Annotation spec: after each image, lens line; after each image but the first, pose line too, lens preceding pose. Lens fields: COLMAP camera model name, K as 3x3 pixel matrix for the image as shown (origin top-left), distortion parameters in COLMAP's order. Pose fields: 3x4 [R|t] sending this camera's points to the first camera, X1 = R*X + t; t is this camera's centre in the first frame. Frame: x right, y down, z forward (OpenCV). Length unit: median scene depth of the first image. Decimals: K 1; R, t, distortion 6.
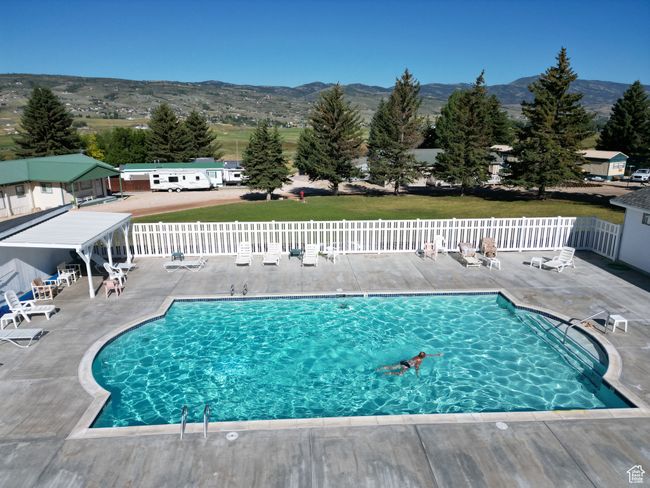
lens RADIAL K [[461.5, 0, 325.0], [0, 461.5, 244.0], [0, 0, 1]] dist [0.088157, -0.103492]
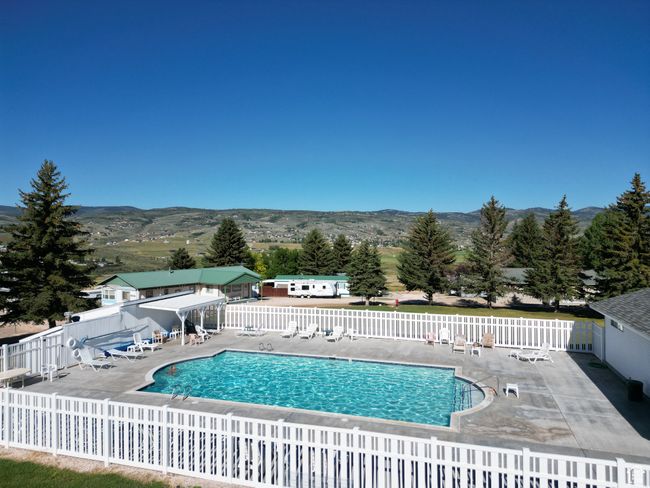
lens RADIAL K [[461.5, 0, 325.0], [0, 461.5, 244.0], [0, 0, 1]] dist [0.088157, -0.103492]
pose [[0.933089, 0.001075, -0.359643, 0.198505], [-0.093634, 0.966236, -0.240044, 0.045622], [0.347242, 0.257657, 0.901685, -0.129655]]
